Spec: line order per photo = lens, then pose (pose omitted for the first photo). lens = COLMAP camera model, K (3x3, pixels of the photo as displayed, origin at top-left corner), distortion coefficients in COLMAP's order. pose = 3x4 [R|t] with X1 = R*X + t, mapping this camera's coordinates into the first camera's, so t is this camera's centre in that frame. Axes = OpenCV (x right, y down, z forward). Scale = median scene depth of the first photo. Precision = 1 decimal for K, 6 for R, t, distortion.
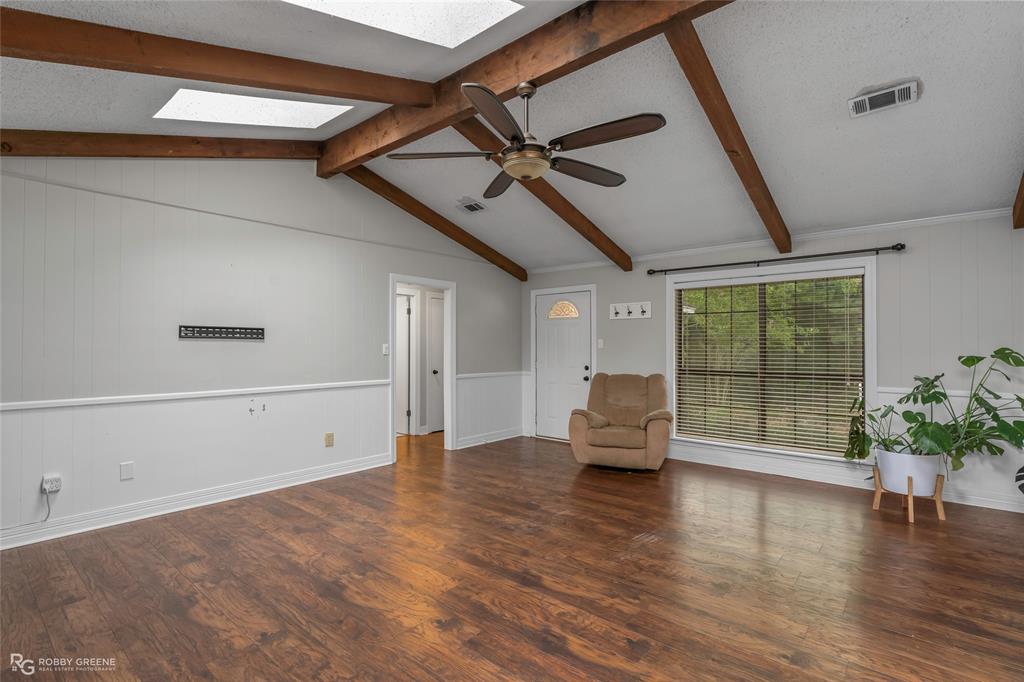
lens RADIAL K [[485.9, 0, 510.1], [0, 485.9, 342.8], [0, 0, 1]] dist [-0.008361, 0.004080]
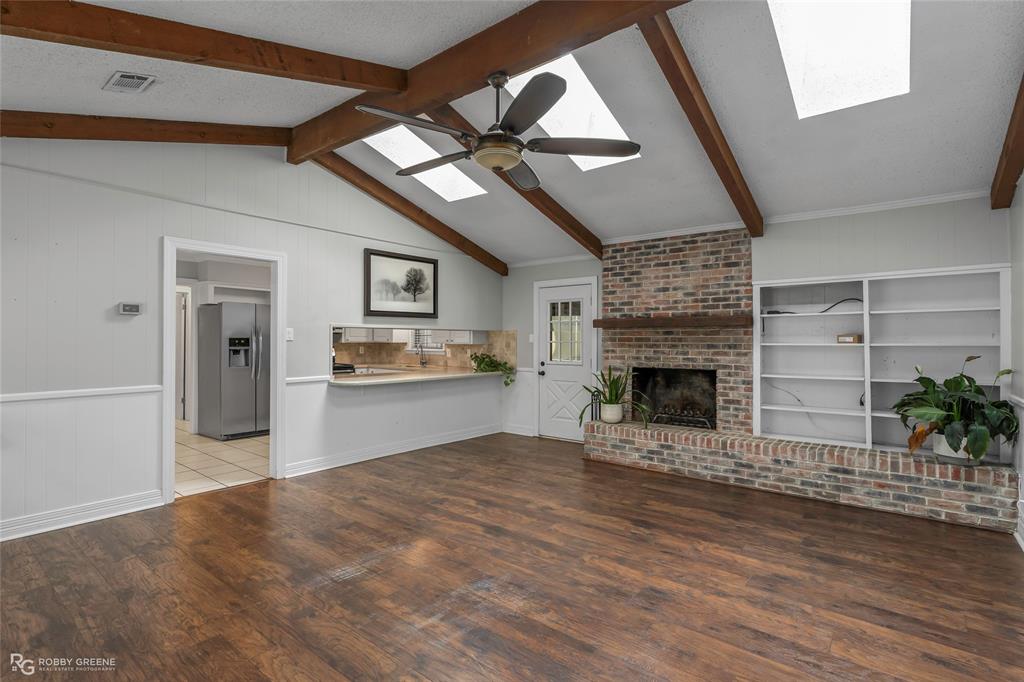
lens RADIAL K [[485.9, 0, 509.6], [0, 485.9, 344.6], [0, 0, 1]] dist [-0.008361, 0.004080]
pose [[-0.999493, -0.007837, -0.030846, 0.030972], [-0.007972, 0.999959, 0.004238, 0.008729], [0.030812, 0.004481, -0.999515, 1.633200]]
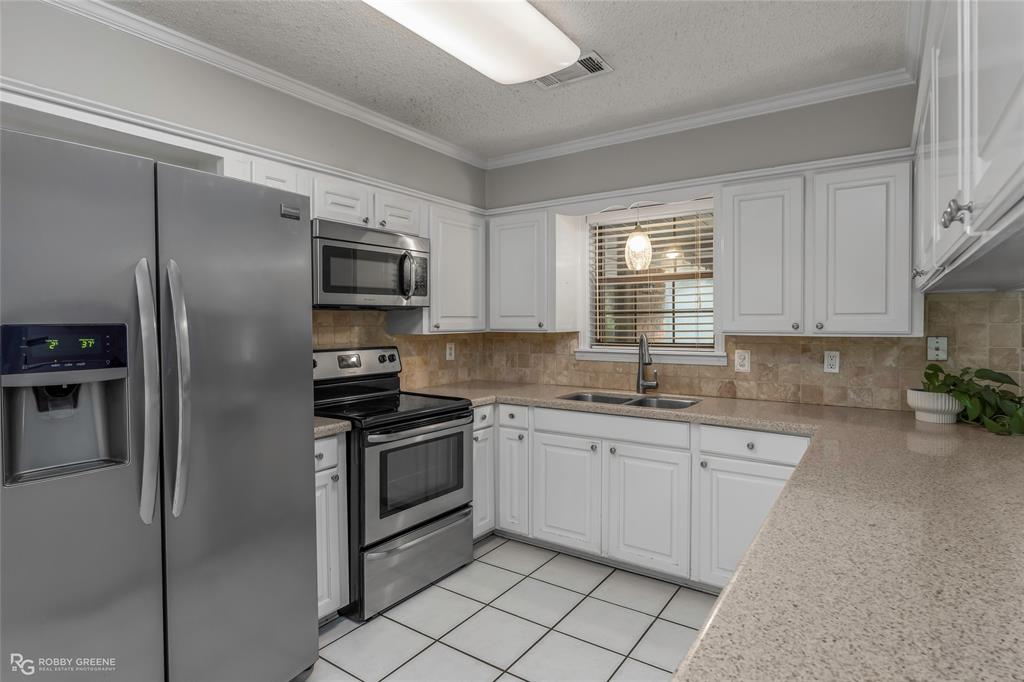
lens RADIAL K [[533.9, 0, 505.7], [0, 533.9, 334.0], [0, 0, 1]] dist [-0.006320, 0.001902]
pose [[-0.995174, 0.004470, -0.098020, 0.659431], [0.002952, 0.999874, 0.015623, 0.001510], [0.098077, 0.015258, -0.995062, 0.307578]]
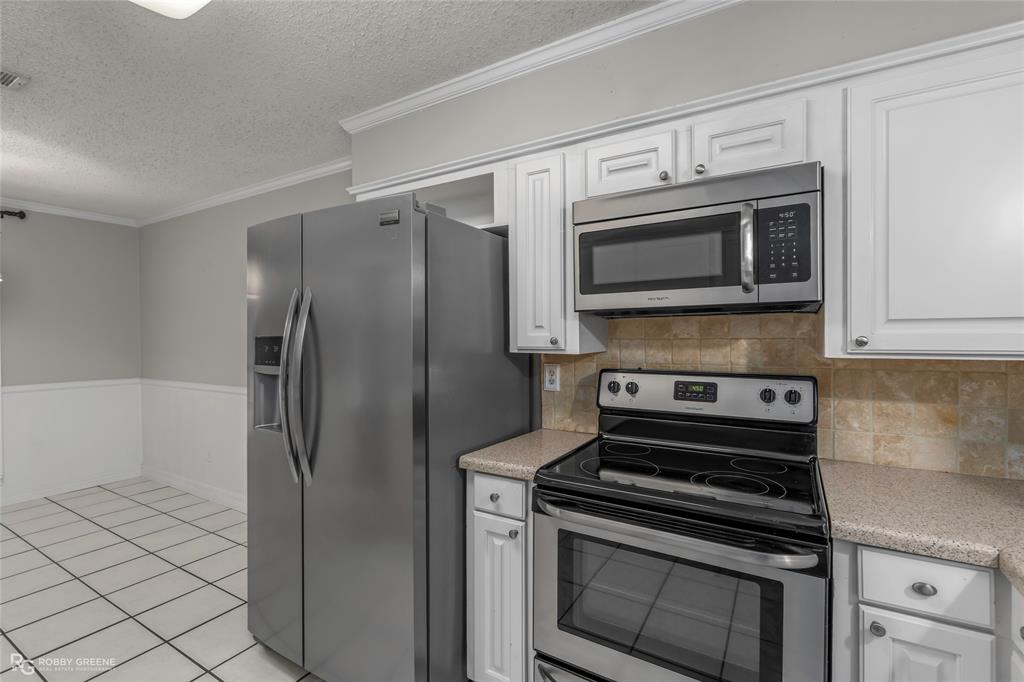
lens RADIAL K [[464.9, 0, 506.2], [0, 464.9, 340.2], [0, 0, 1]] dist [-0.003375, 0.000768]
pose [[-0.167584, -0.012515, 0.985778, 0.391478], [-0.001012, 0.999921, 0.012522, -0.003007], [-0.985857, 0.001101, -0.167583, -0.235973]]
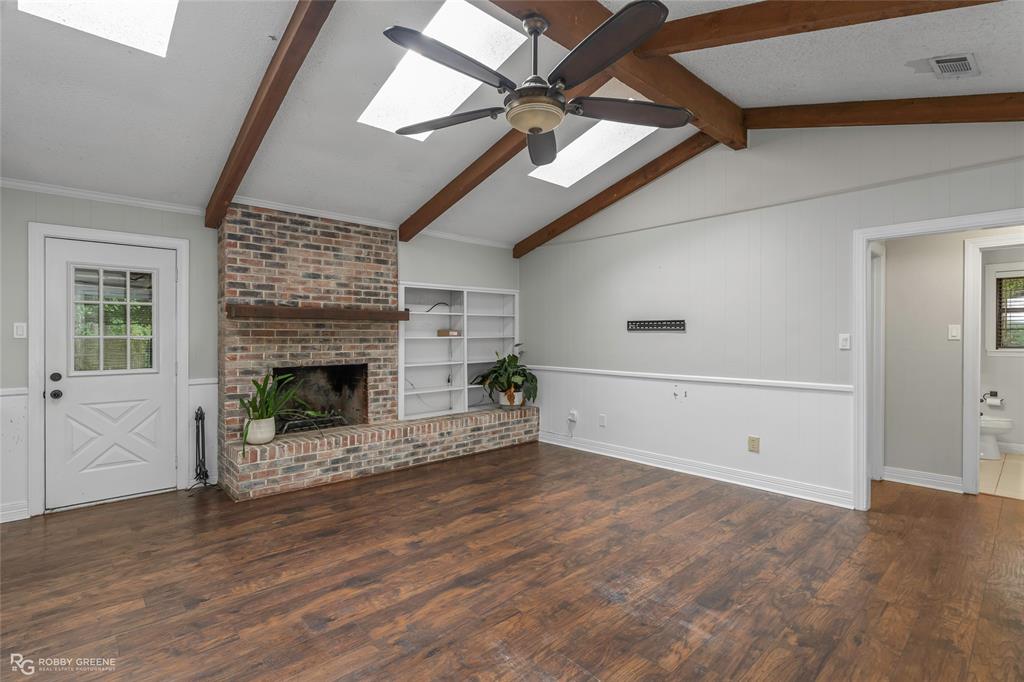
lens RADIAL K [[485.9, 0, 511.2], [0, 485.9, 345.0], [0, 0, 1]] dist [-0.008361, 0.004080]
pose [[-0.119983, 0.013262, -0.992687, 0.705455], [0.003135, 0.999911, 0.012979, 0.011625], [0.992771, -0.001555, -0.120014, 0.875495]]
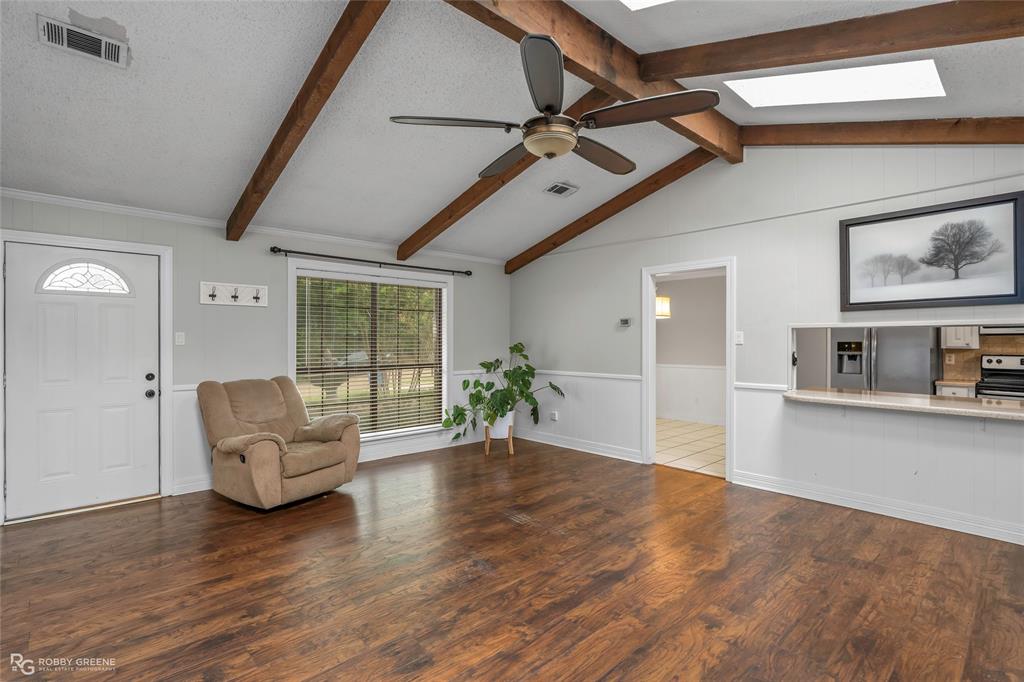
lens RADIAL K [[485.9, 0, 514.6], [0, 485.9, 341.9], [0, 0, 1]] dist [-0.008361, 0.004080]
pose [[0.115649, -0.004063, 0.993282, -0.716622], [-0.006934, 0.999964, 0.004898, 0.000198], [-0.993266, -0.007454, 0.115616, 0.794618]]
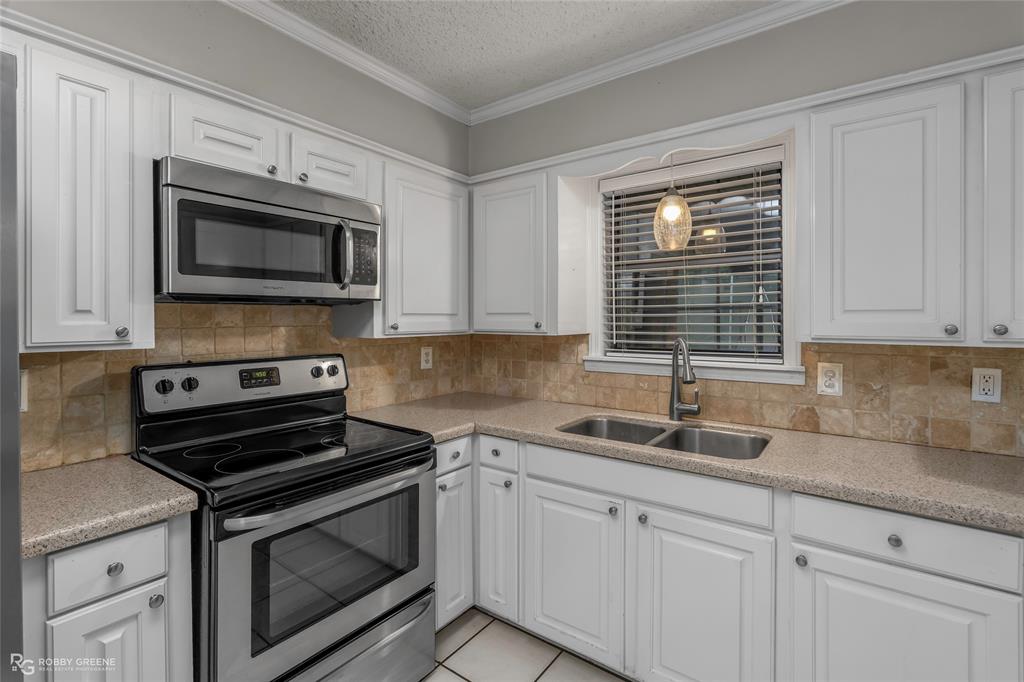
lens RADIAL K [[464.9, 0, 510.3], [0, 464.9, 323.5], [0, 0, 1]] dist [-0.003375, 0.000768]
pose [[-0.997334, 0.001061, -0.072962, 0.589965], [0.000923, 0.999998, 0.001920, -0.002990], [0.072964, 0.001848, -0.997333, -0.001868]]
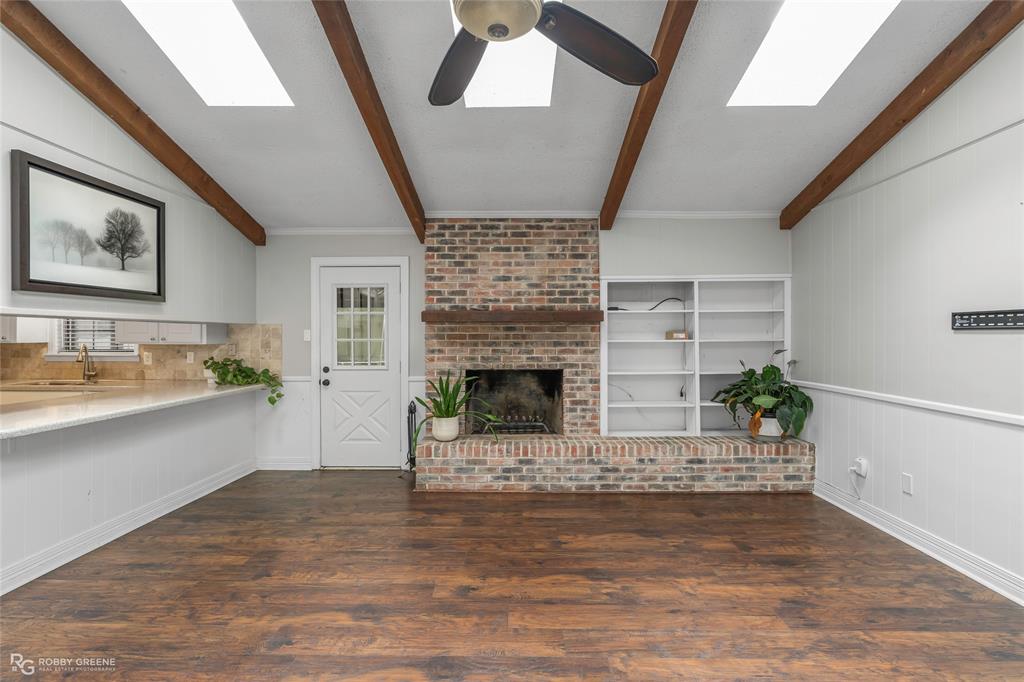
lens RADIAL K [[485.9, 0, 511.4], [0, 485.9, 339.8], [0, 0, 1]] dist [-0.008361, 0.004080]
pose [[-0.770056, 0.000555, -0.637976, 0.304562], [0.000269, 1.000000, 0.000545, 0.004480], [0.637976, 0.000248, -0.770056, 1.181853]]
